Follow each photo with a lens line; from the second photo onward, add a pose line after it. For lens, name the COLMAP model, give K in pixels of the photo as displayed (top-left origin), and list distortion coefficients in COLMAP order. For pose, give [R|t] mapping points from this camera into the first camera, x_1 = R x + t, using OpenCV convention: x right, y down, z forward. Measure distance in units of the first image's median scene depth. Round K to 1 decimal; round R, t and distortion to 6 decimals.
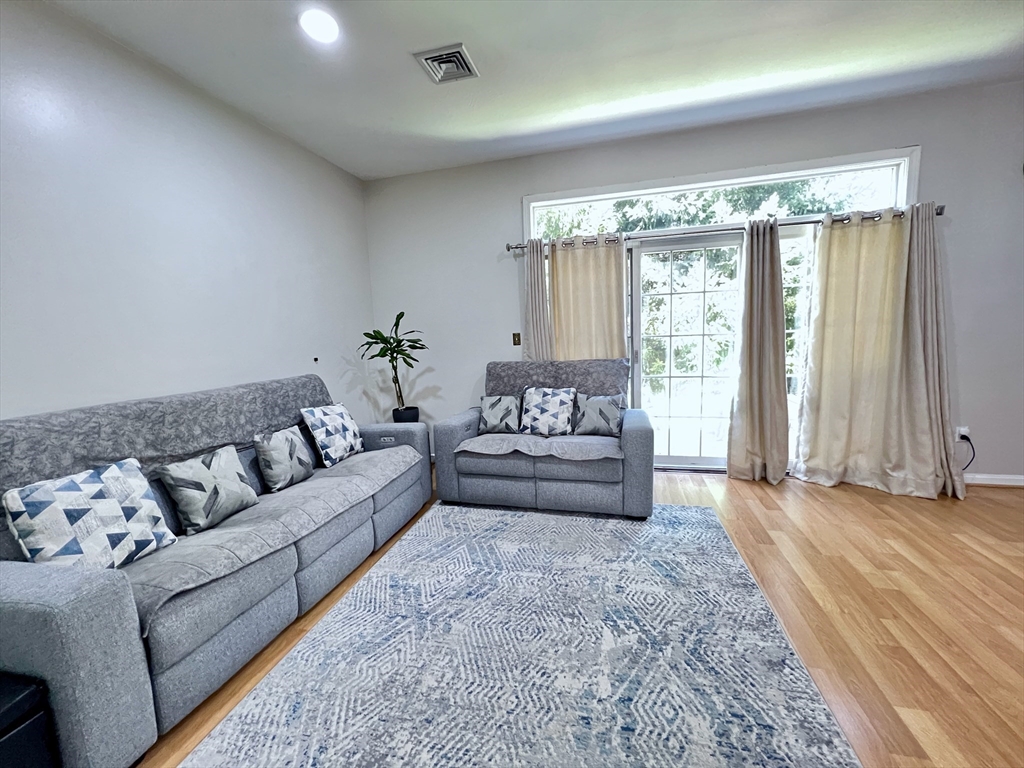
lens RADIAL K [[409.1, 0, 512.1], [0, 409.1, 382.9], [0, 0, 1]] dist [-0.001378, 0.000199]
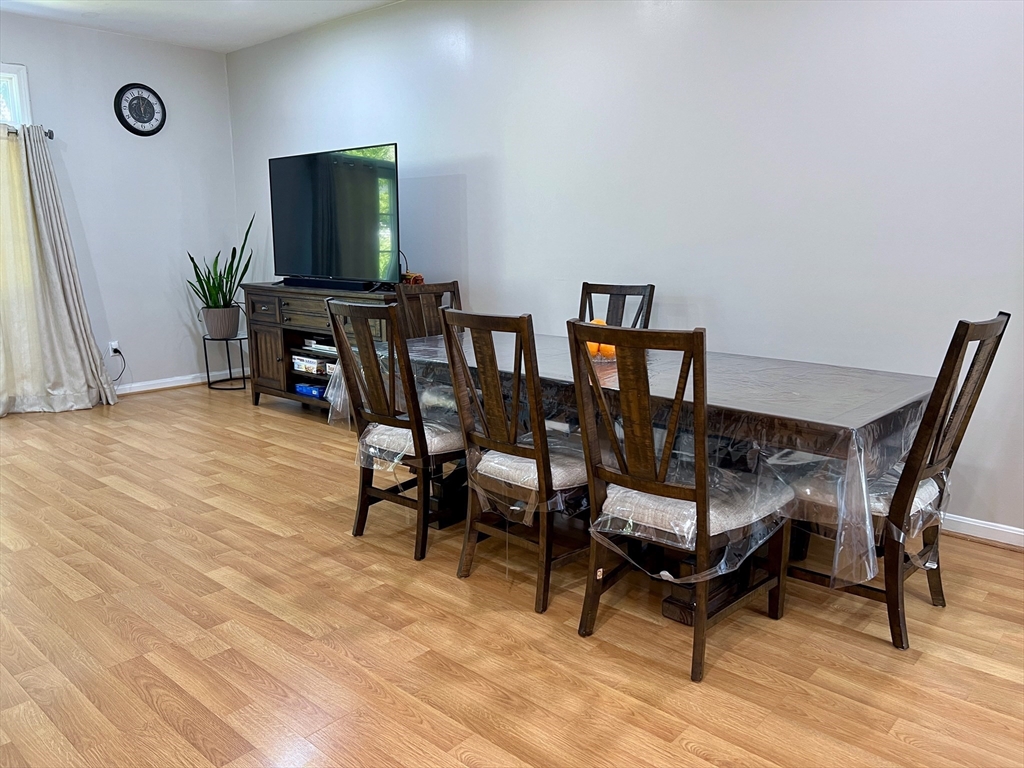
lens RADIAL K [[773.0, 0, 513.2], [0, 773.0, 385.8], [0, 0, 1]] dist [0.047193, -0.036175]
pose [[0.462662, -0.130426, 0.876888, -0.256503], [0.099456, 0.990511, 0.094851, 0.148987], [-0.880938, 0.043328, 0.471244, -0.998390]]
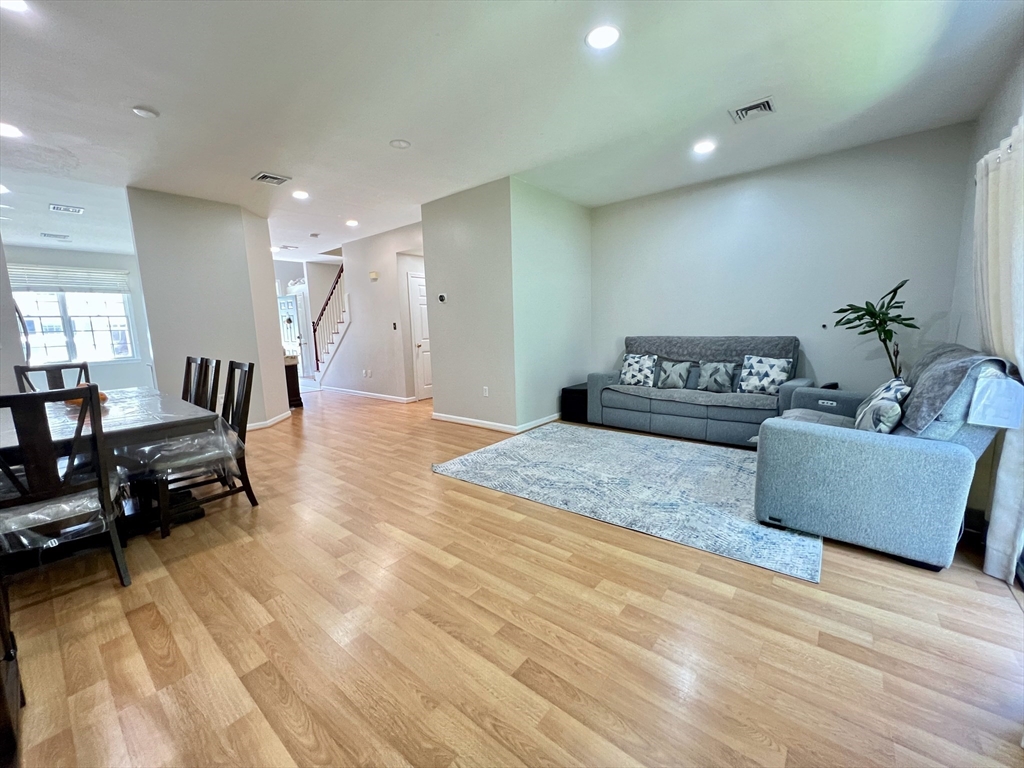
lens RADIAL K [[409.1, 0, 512.7], [0, 409.1, 381.9], [0, 0, 1]] dist [-0.001378, 0.000199]
pose [[-0.422361, 0.178148, -0.888749, 1.299536], [-0.068290, 0.971456, 0.227180, -0.134702], [0.903852, 0.156645, -0.398139, 0.813251]]
